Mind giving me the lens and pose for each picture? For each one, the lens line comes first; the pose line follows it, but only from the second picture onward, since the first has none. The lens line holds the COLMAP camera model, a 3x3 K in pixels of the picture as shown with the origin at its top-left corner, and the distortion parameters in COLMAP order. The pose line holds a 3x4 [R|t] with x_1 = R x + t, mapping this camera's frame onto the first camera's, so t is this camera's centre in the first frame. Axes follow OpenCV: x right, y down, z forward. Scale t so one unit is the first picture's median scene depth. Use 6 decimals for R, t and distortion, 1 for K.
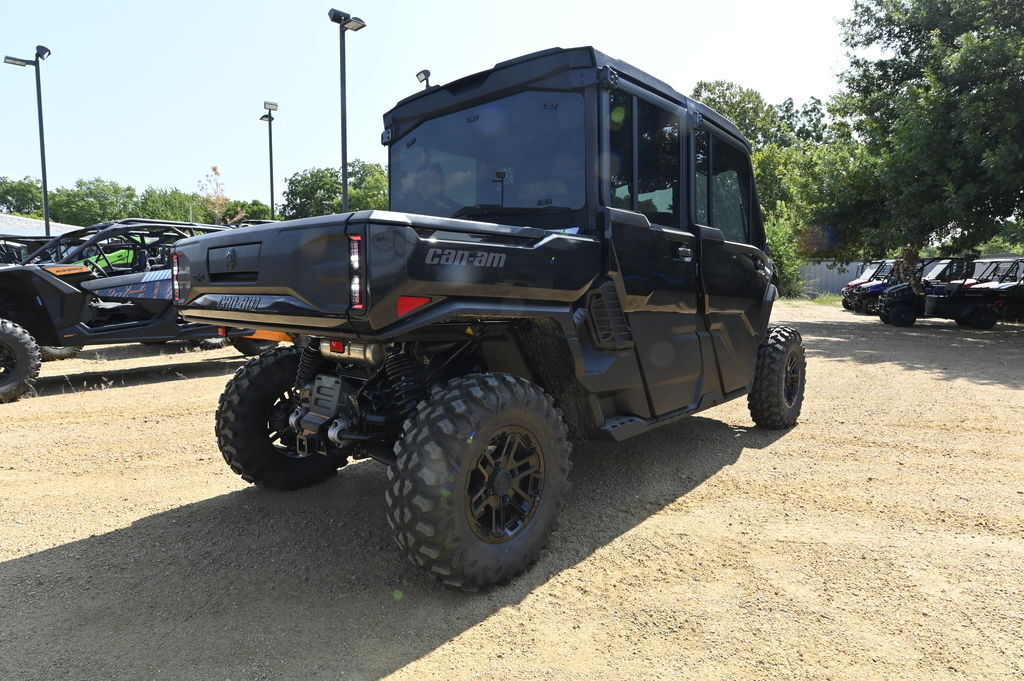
lens RADIAL K [[575.0, 0, 512.0], [0, 575.0, 340.5], [0, 0, 1]] dist [-0.020387, -0.000749]
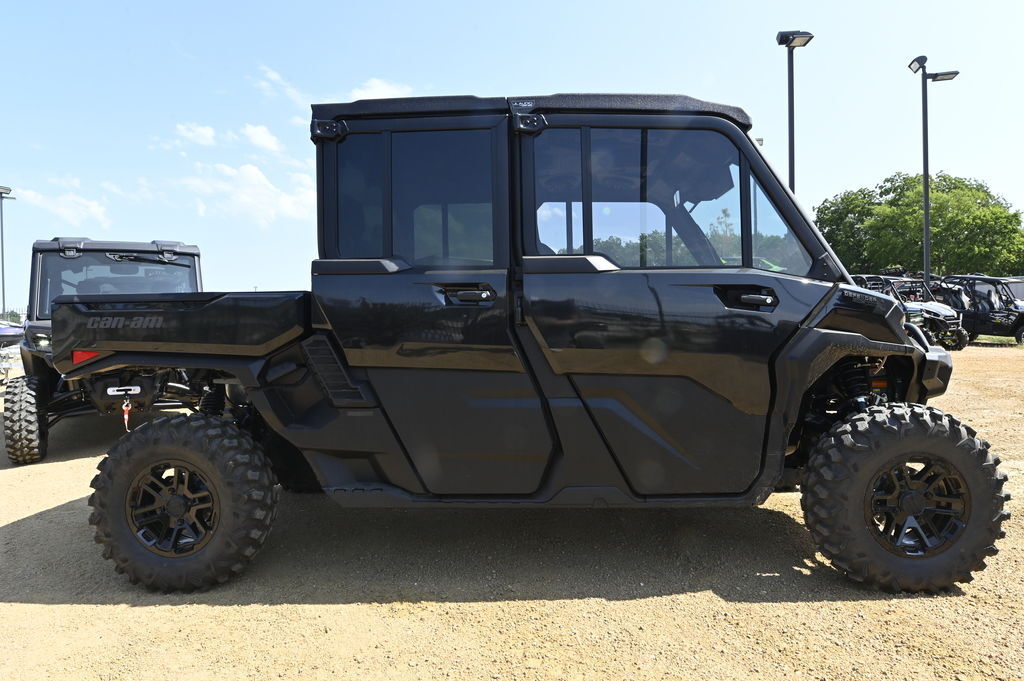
lens RADIAL K [[575.0, 0, 512.0], [0, 575.0, 340.5], [0, 0, 1]] dist [-0.020387, -0.000749]
pose [[0.647341, 0.009290, -0.762144, 0.129259], [-0.053215, 0.998037, -0.033034, -0.009170], [0.760341, 0.061942, 0.646564, 0.072403]]
